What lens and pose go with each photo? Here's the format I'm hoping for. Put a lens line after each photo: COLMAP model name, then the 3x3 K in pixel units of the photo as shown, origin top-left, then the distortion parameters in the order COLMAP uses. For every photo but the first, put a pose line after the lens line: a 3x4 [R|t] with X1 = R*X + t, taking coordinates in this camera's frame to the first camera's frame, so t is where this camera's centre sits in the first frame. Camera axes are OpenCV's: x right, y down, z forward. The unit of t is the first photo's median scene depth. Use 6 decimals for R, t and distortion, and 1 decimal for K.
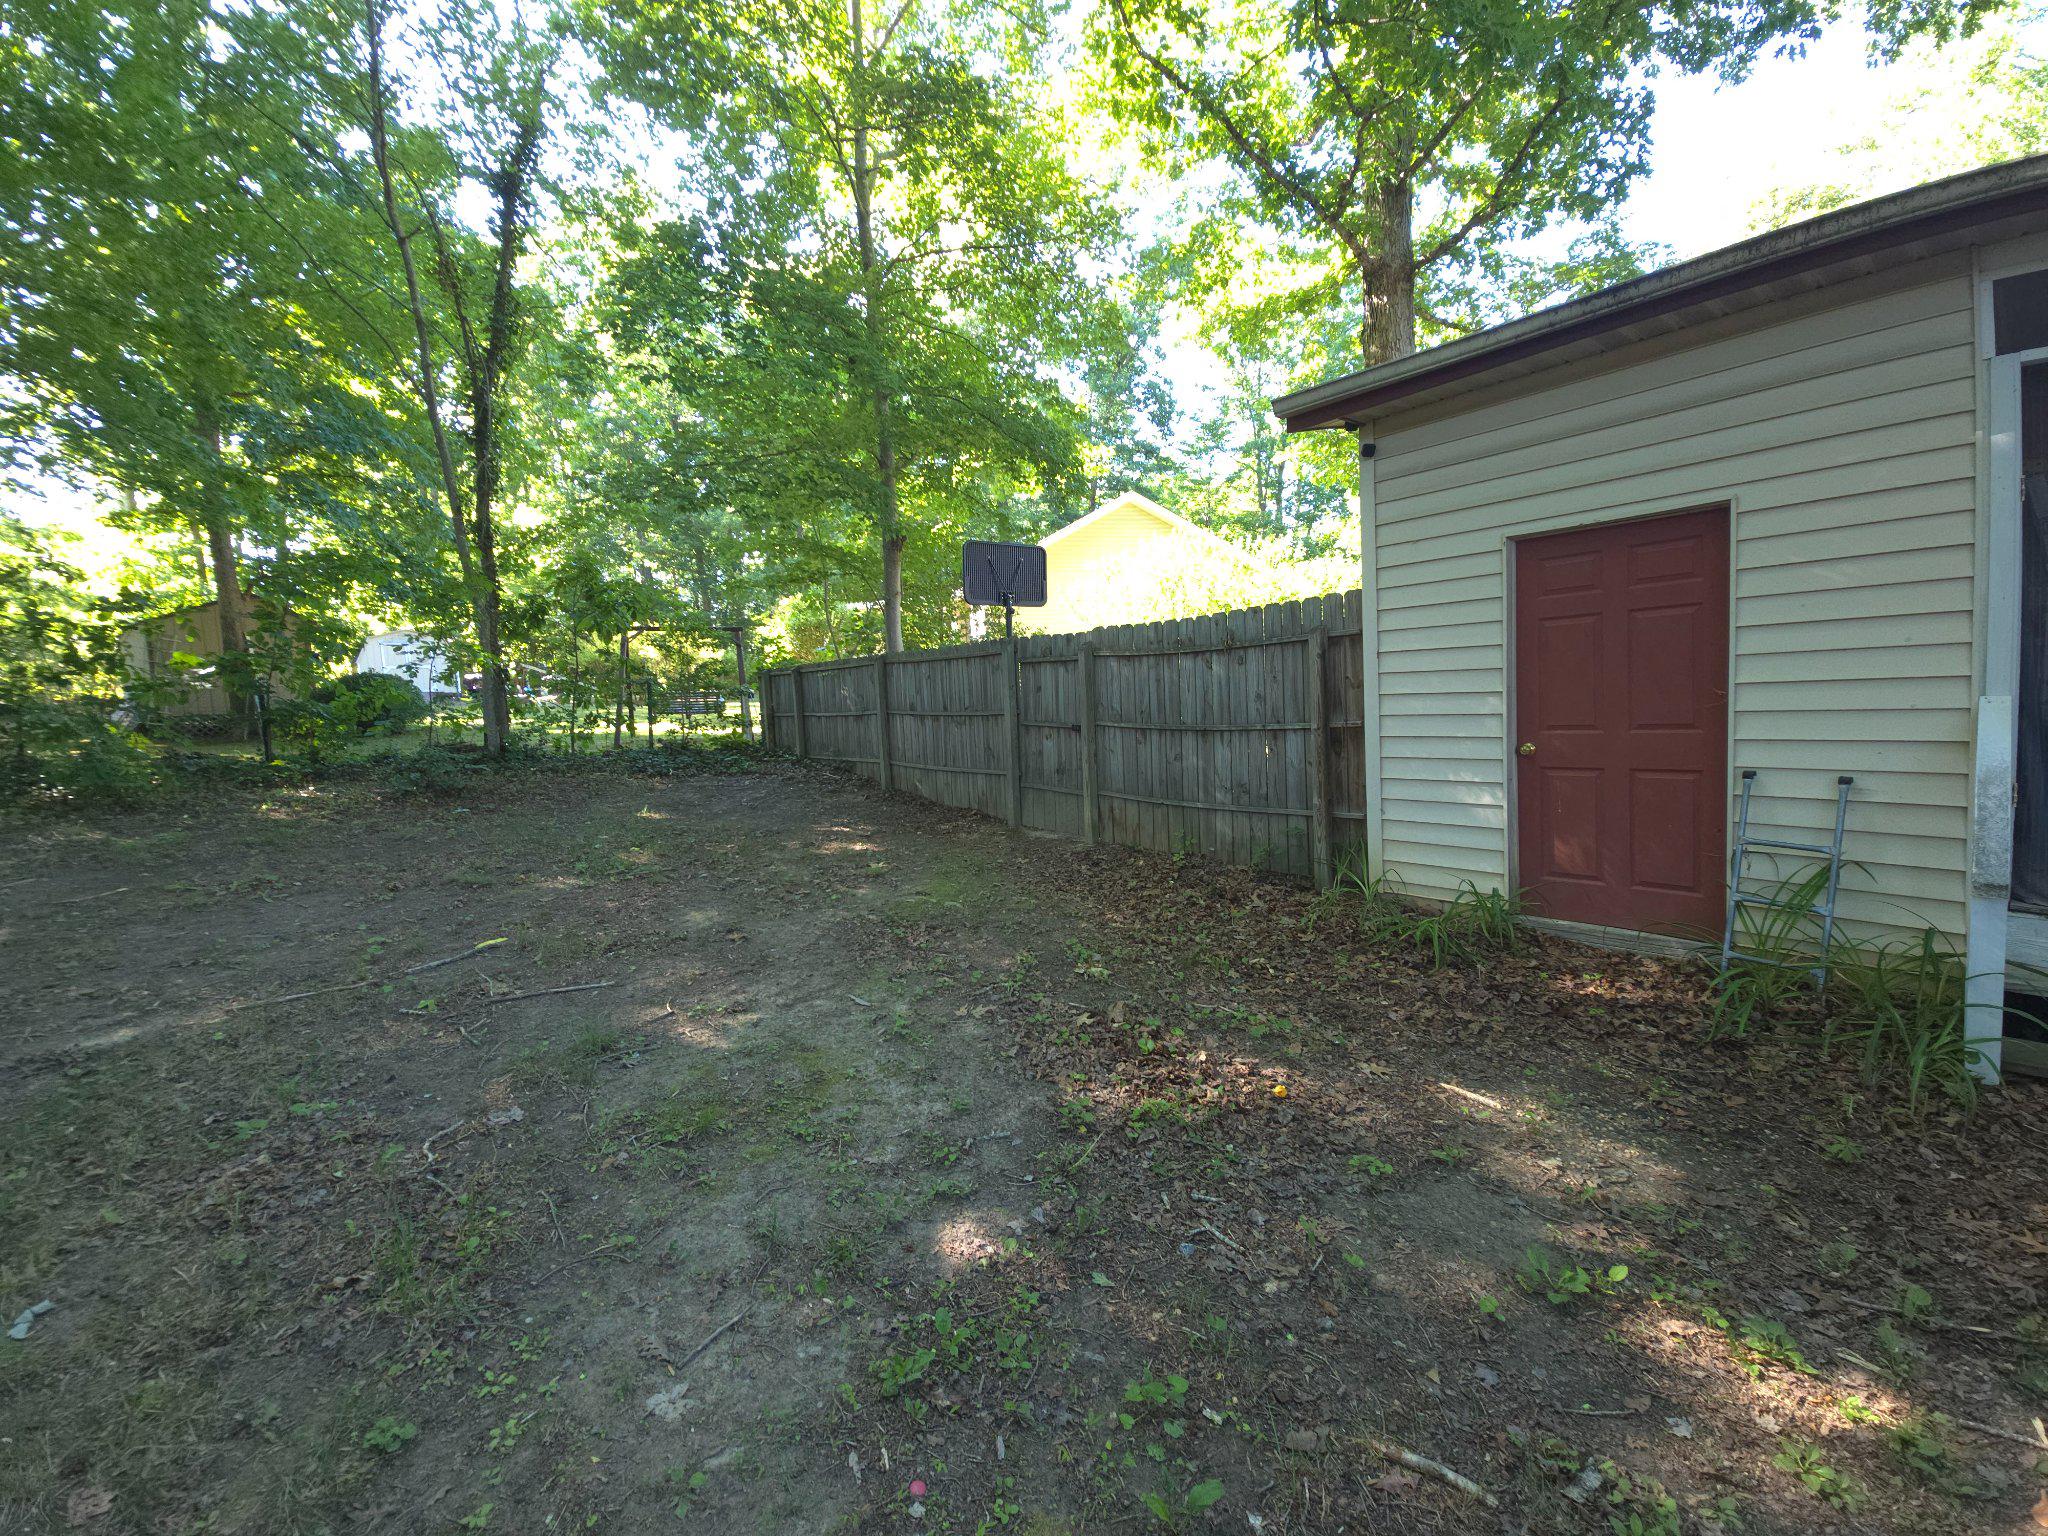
lens RADIAL K [[835.9, 0, 1030.3], [0, 835.9, 751.3], [0, 0, 1]] dist [-0.000171, -0.000151]
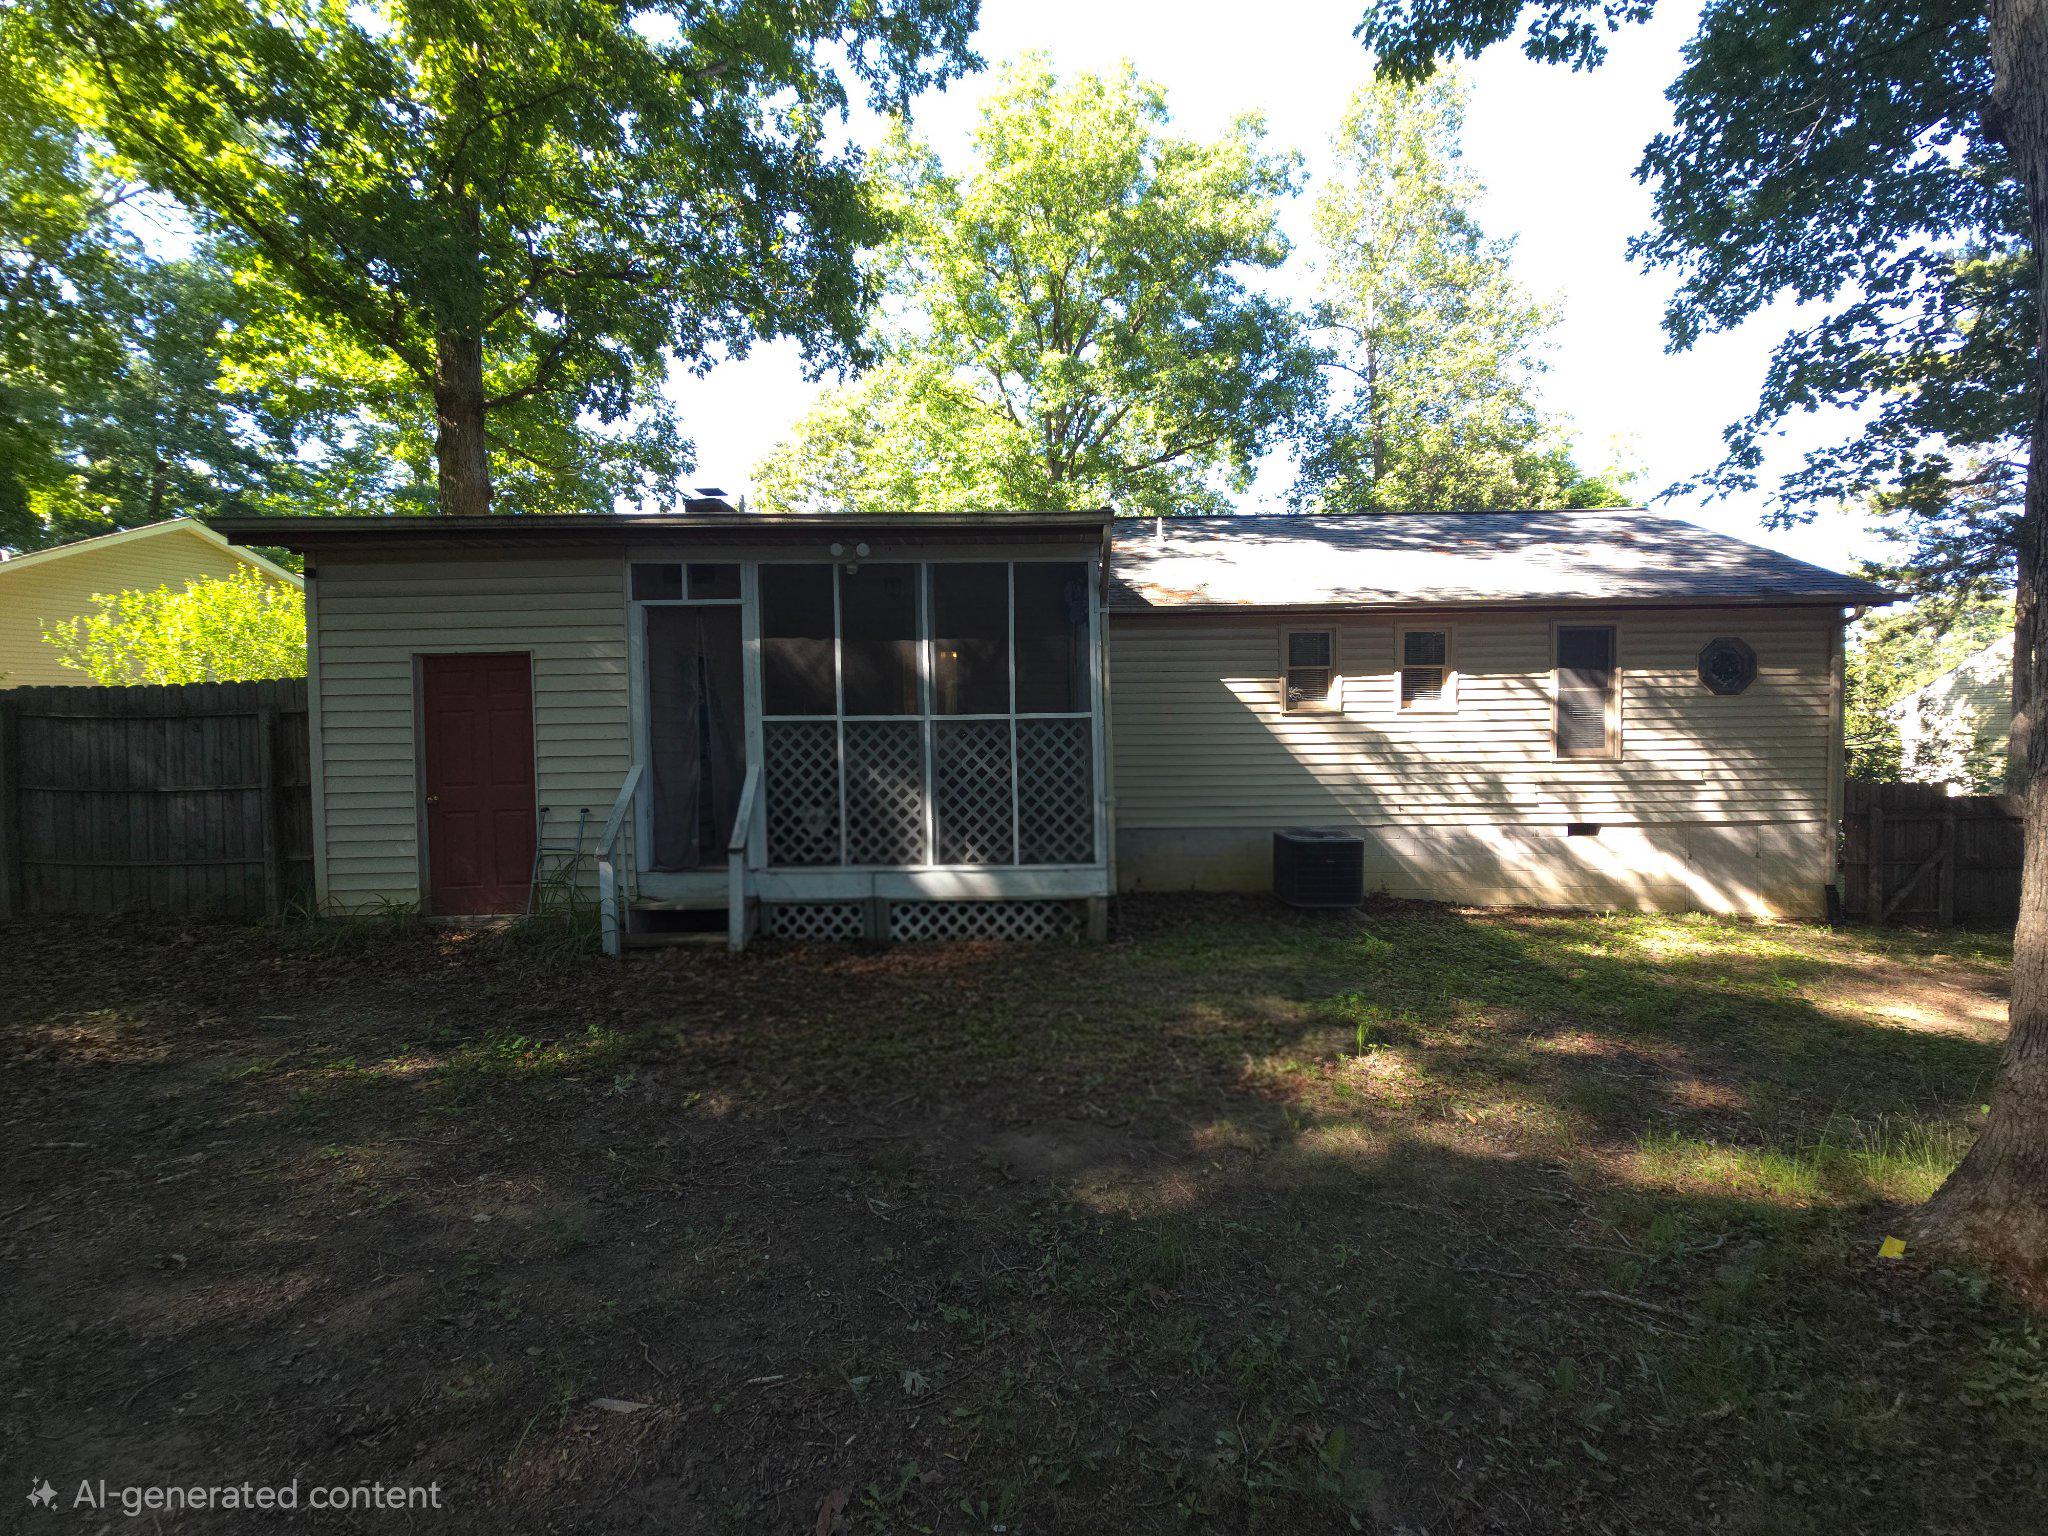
lens RADIAL K [[835.9, 0, 1030.3], [0, 835.9, 751.3], [0, 0, 1]] dist [-0.000171, -0.000151]
pose [[0.648274, 0.024758, 0.761005, 0.145519], [0.039620, 0.997020, -0.066188, 0.046229], [-0.760376, 0.073059, 0.645361, -0.661961]]
